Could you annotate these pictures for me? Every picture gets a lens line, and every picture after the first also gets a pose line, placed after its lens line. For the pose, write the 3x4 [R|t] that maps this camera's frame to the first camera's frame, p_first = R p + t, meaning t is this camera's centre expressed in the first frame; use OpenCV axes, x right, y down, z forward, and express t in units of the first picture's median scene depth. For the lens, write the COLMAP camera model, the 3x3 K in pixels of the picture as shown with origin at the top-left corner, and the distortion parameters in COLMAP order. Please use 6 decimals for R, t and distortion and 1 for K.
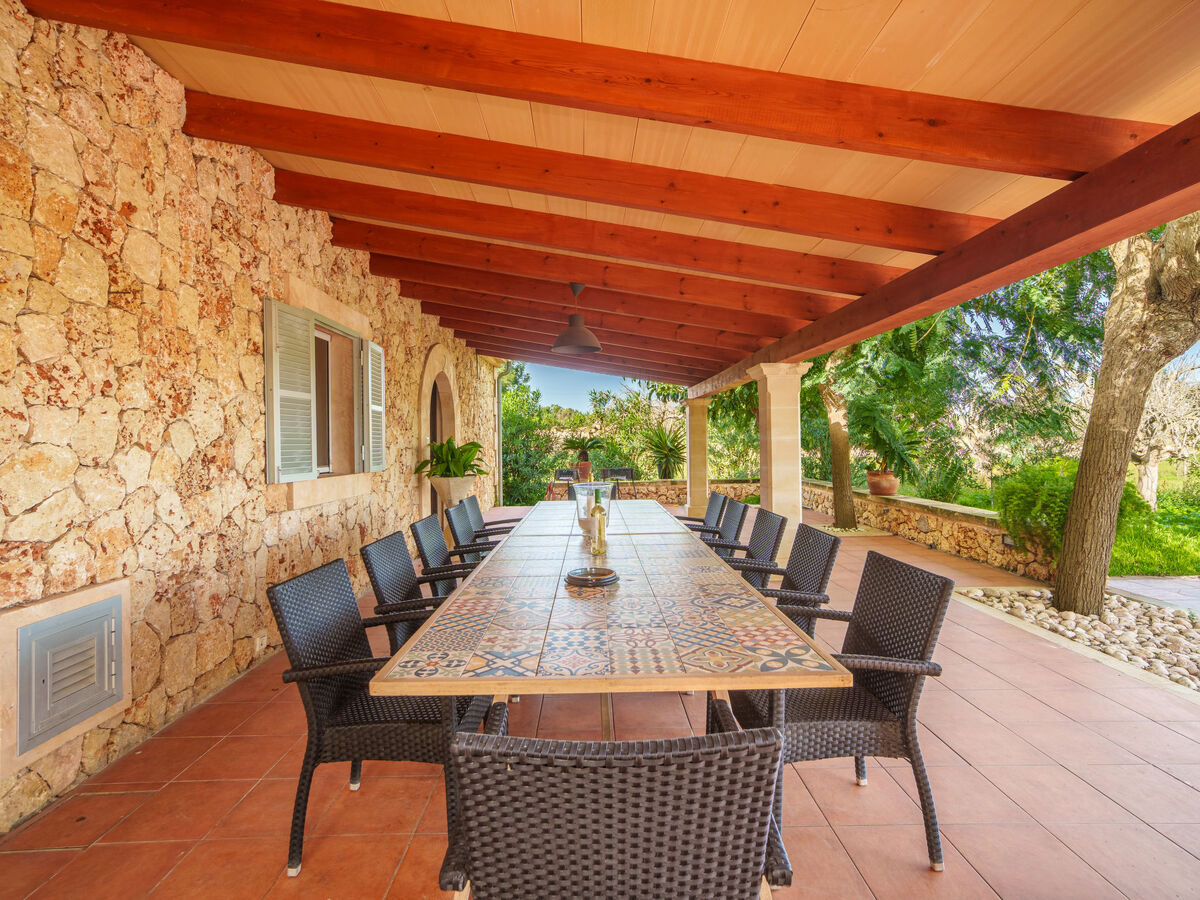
lens RADIAL K [[559.4, 0, 602.9], [0, 559.4, 446.4], [0, 0, 1]] dist [-0.001840, -0.000088]
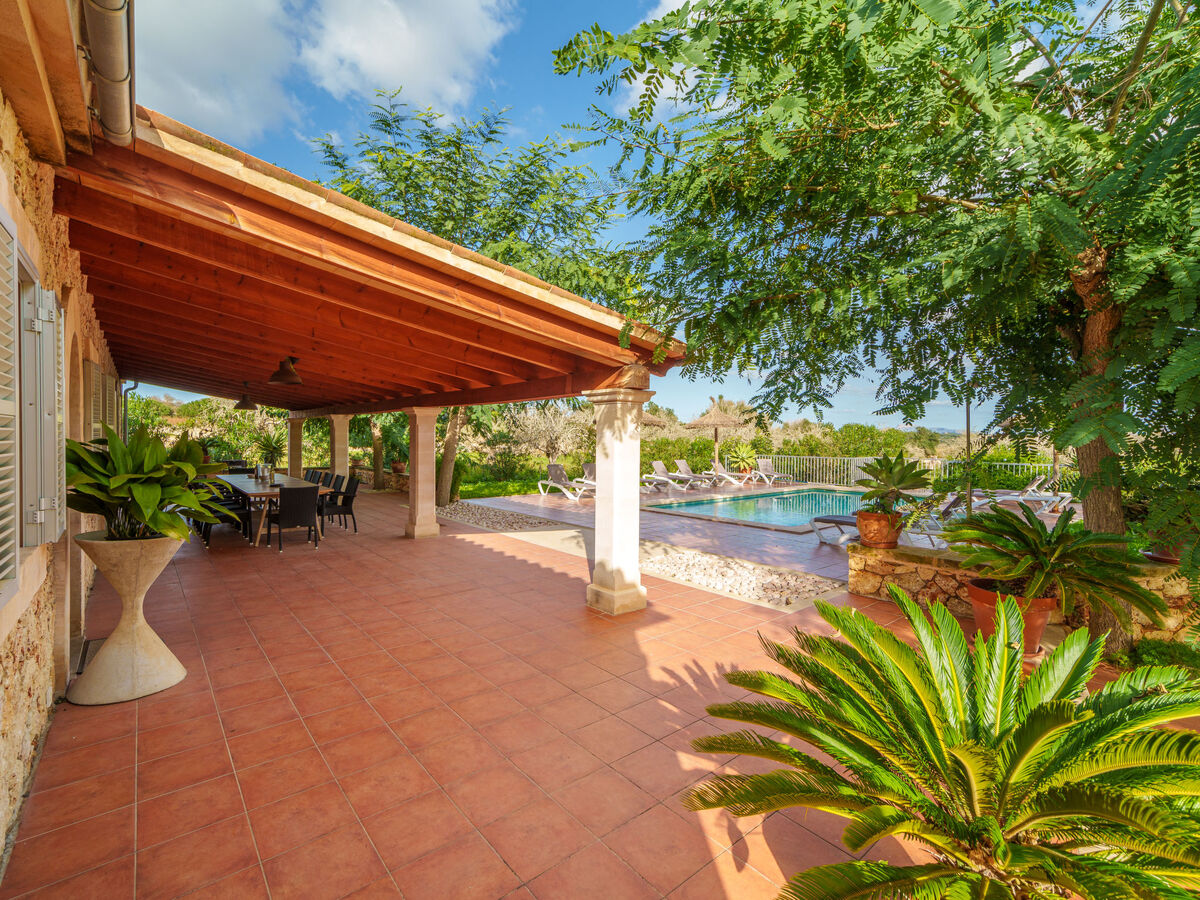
lens RADIAL K [[559.4, 0, 602.9], [0, 559.4, 446.4], [0, 0, 1]] dist [-0.001840, -0.000088]
pose [[0.771767, 0.014797, 0.635733, -0.152229], [-0.022077, 0.999750, 0.003532, -0.022894], [-0.635522, -0.016761, 0.771901, -0.723012]]
